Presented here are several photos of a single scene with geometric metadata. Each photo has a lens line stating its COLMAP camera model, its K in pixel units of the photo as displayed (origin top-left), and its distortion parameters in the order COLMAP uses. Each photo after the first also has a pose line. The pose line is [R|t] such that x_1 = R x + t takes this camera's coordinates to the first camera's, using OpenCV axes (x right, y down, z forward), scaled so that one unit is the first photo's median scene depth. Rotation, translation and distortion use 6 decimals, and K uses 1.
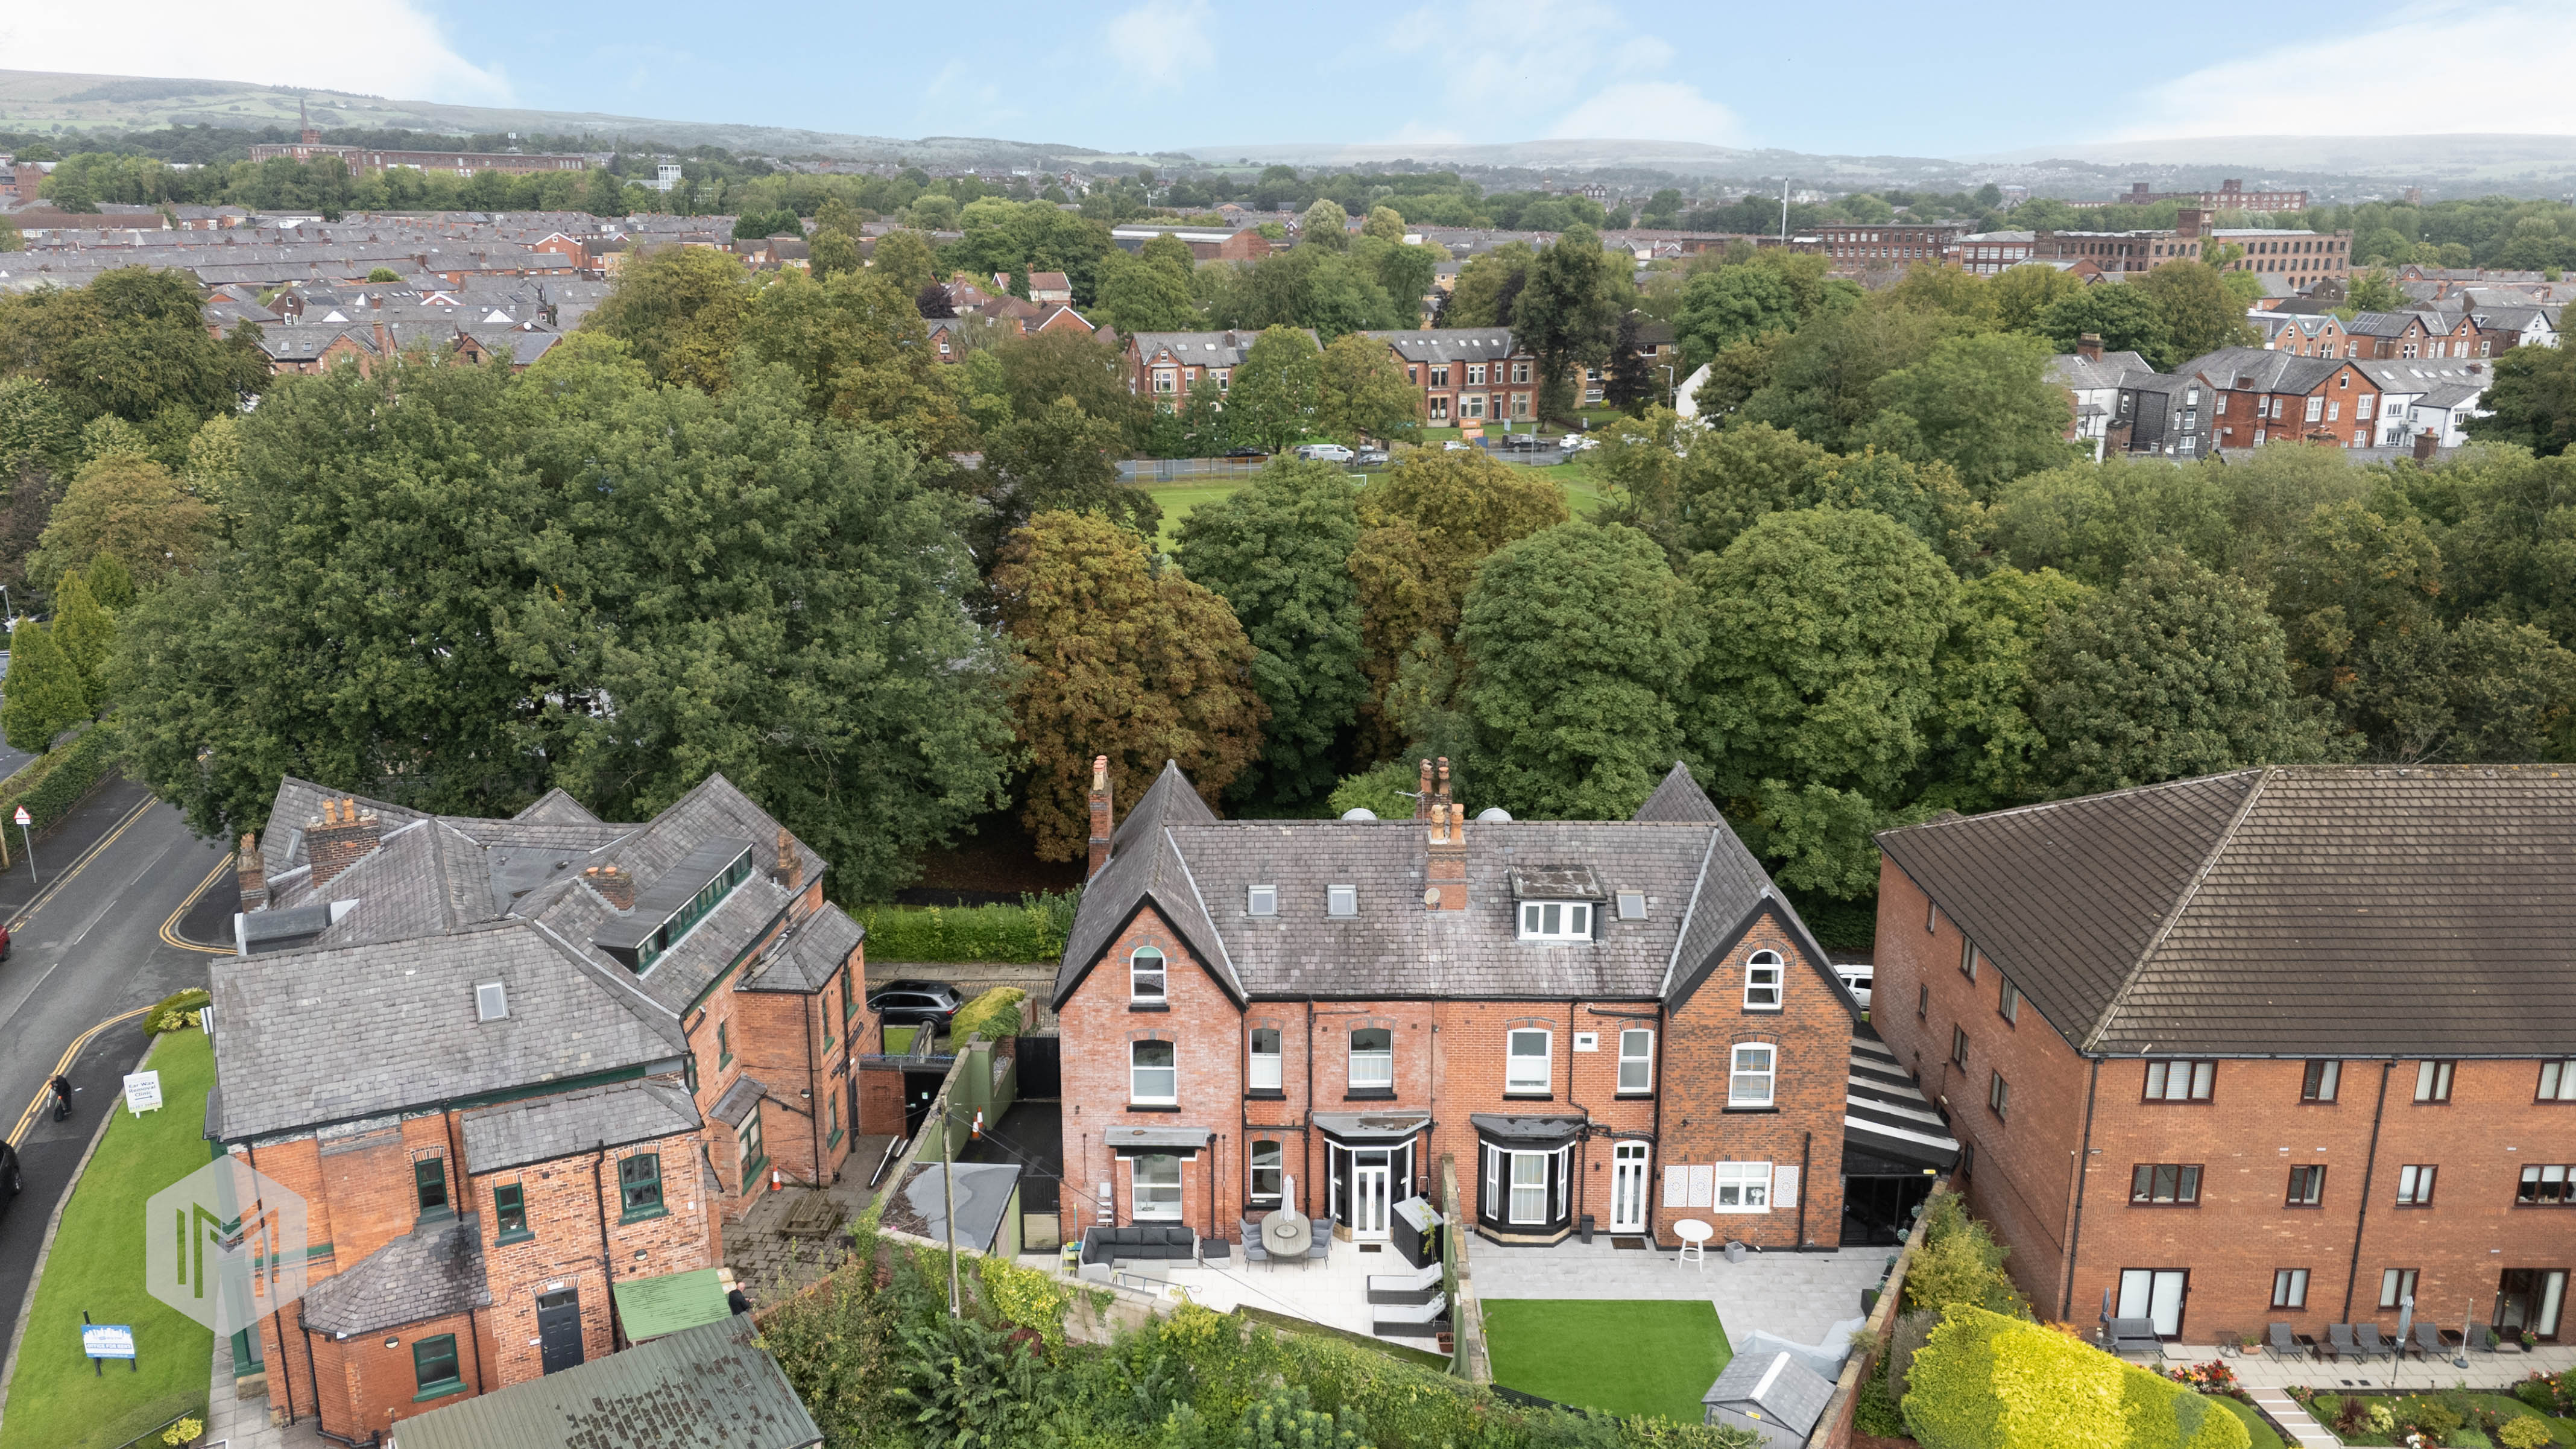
lens RADIAL K [[1706.9, 0, 1288.0], [0, 1706.9, 724.5], [0, 0, 1]] dist [0.107009, -0.161336]
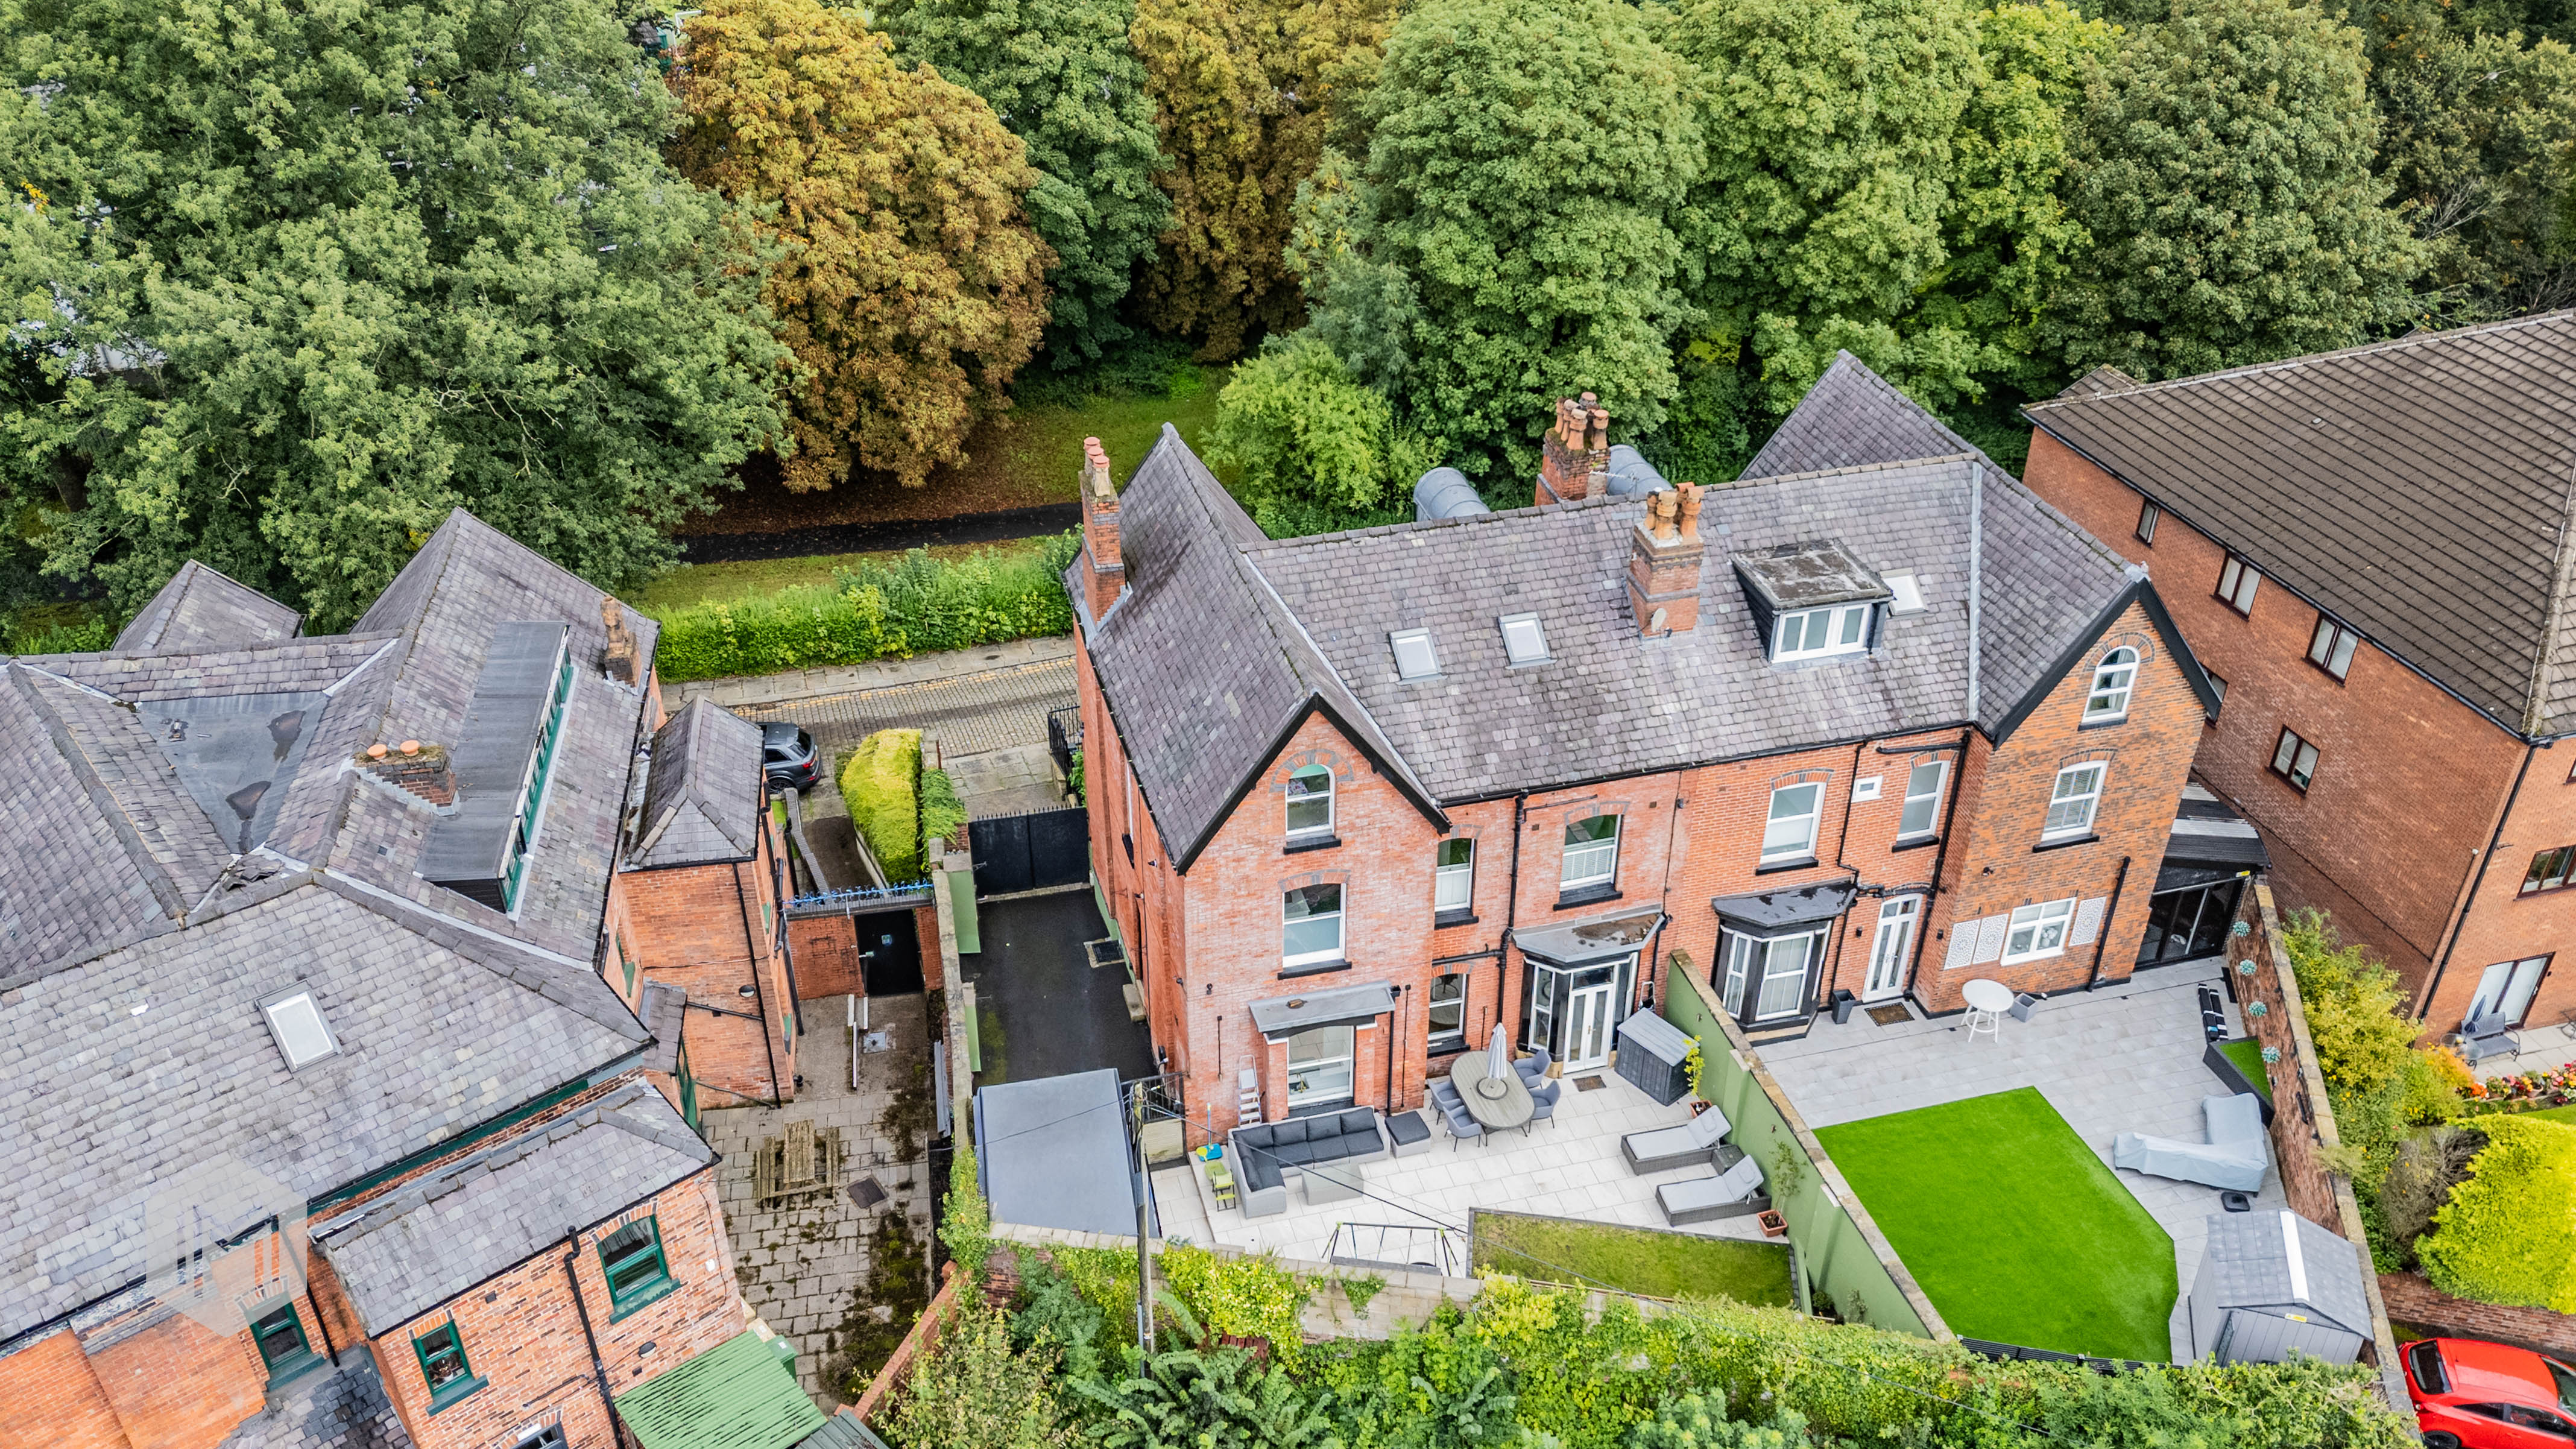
lens RADIAL K [[1855.0, 0, 1288.0], [0, 1855.0, 724.5], [0, 0, 1]] dist [0.087066, -0.100079]
pose [[0.968976, -0.136159, 0.206266, -0.150950], [0.071112, 0.952866, 0.294939, -0.063282], [-0.236703, -0.271121, 0.932987, 0.208334]]
